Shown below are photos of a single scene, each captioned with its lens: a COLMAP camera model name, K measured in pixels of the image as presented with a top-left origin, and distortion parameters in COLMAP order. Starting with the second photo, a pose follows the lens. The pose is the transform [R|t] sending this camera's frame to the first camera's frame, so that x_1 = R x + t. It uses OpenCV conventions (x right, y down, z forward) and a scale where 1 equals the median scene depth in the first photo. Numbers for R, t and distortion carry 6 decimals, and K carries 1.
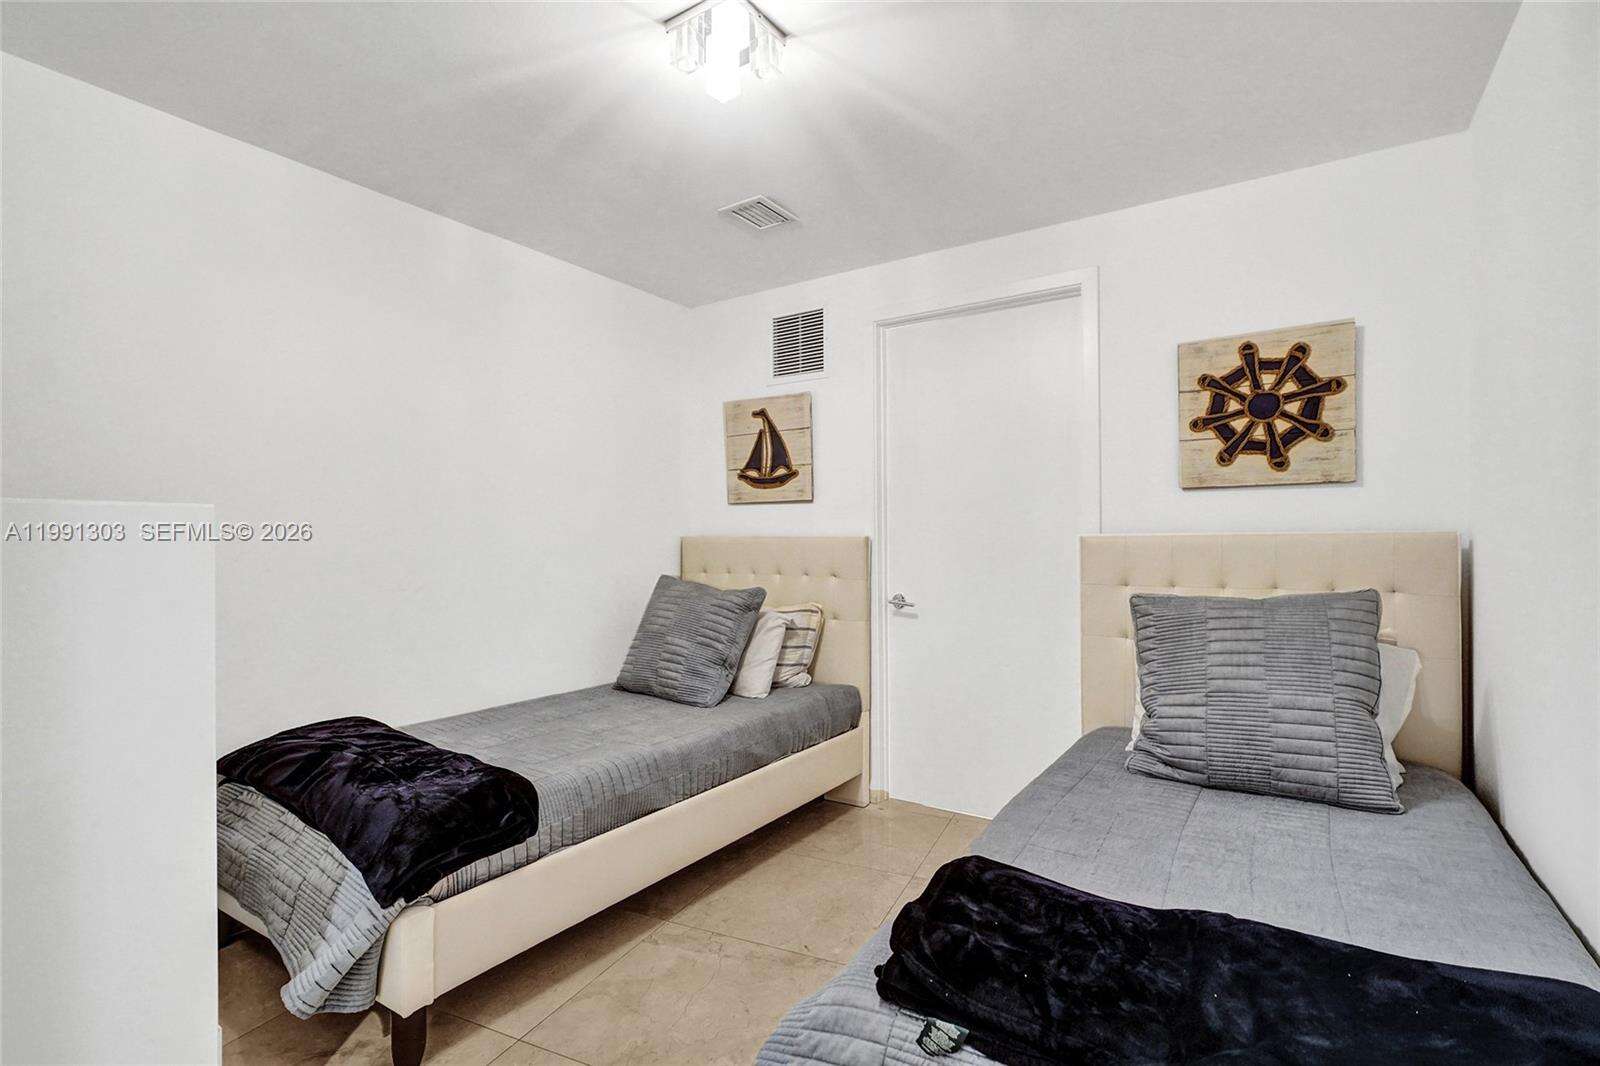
lens RADIAL K [[733.5, 0, 788.8], [0, 733.5, 531.8], [0, 0, 1]] dist [-0.010584, 0.004486]
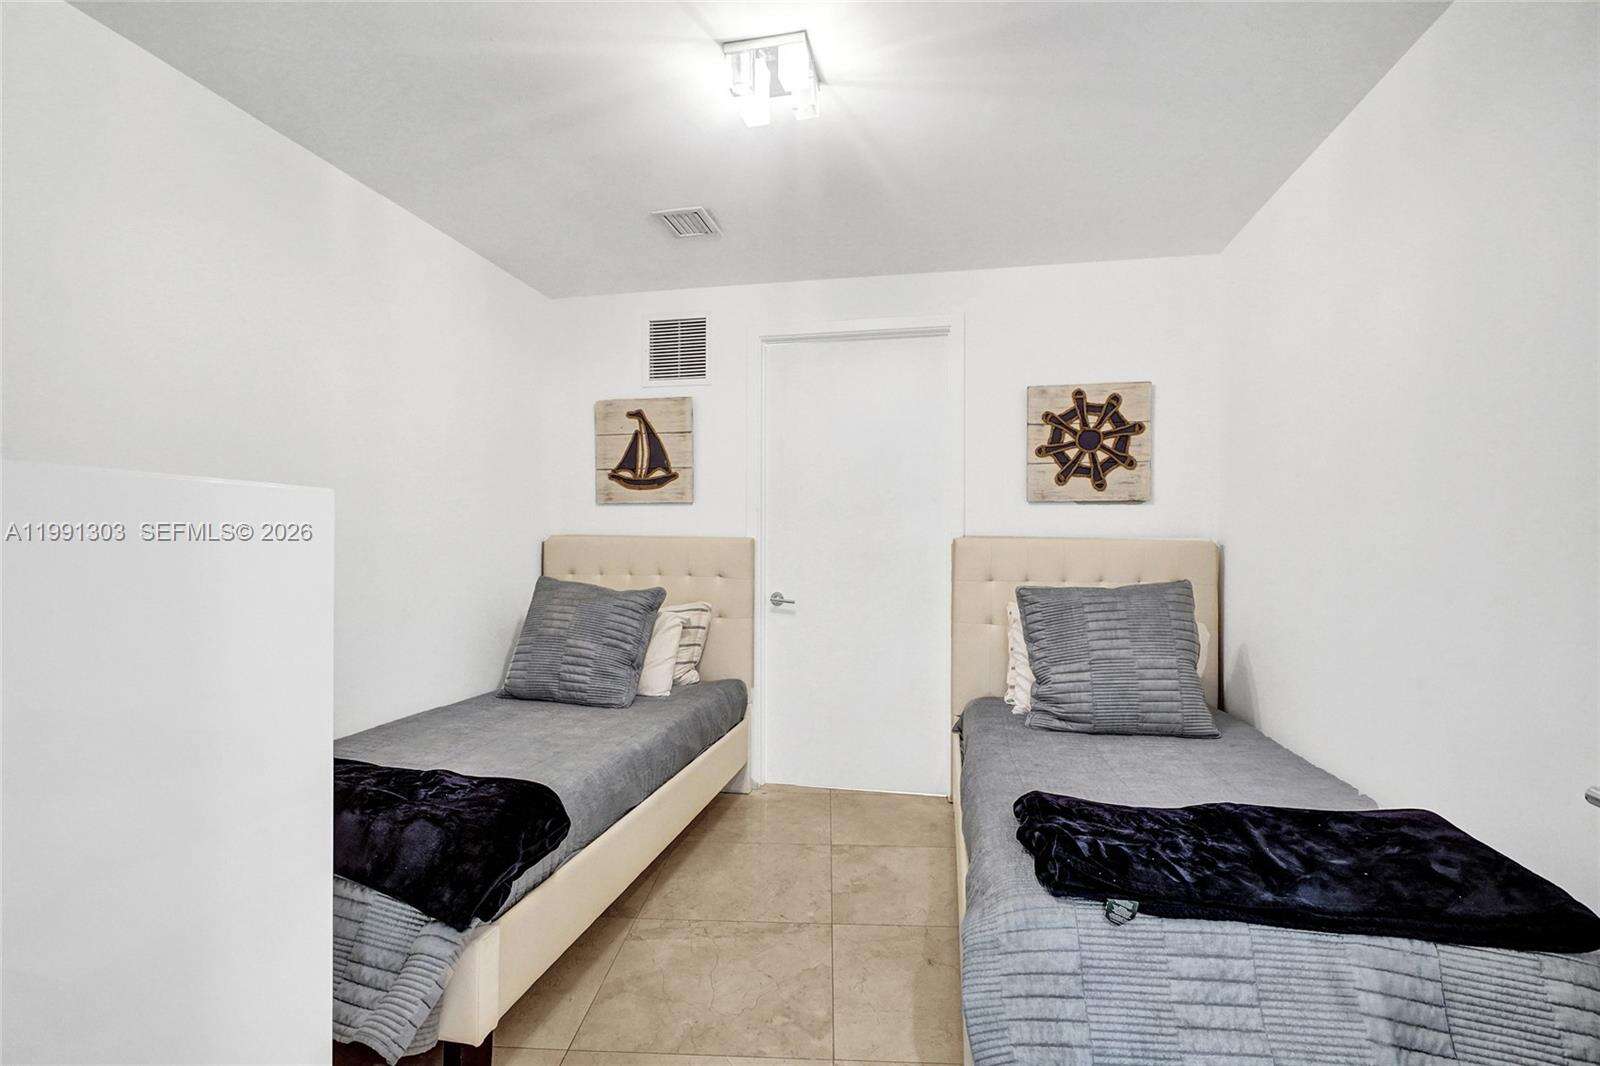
lens RADIAL K [[729.4, 0, 791.9], [0, 729.4, 538.4], [0, 0, 1]] dist [-0.012868, 0.006105]
pose [[0.931517, 0.010756, 0.363539, -0.256863], [-0.011979, 0.999928, 0.001112, 0.005225], [-0.363501, -0.005391, 0.931578, -0.004311]]
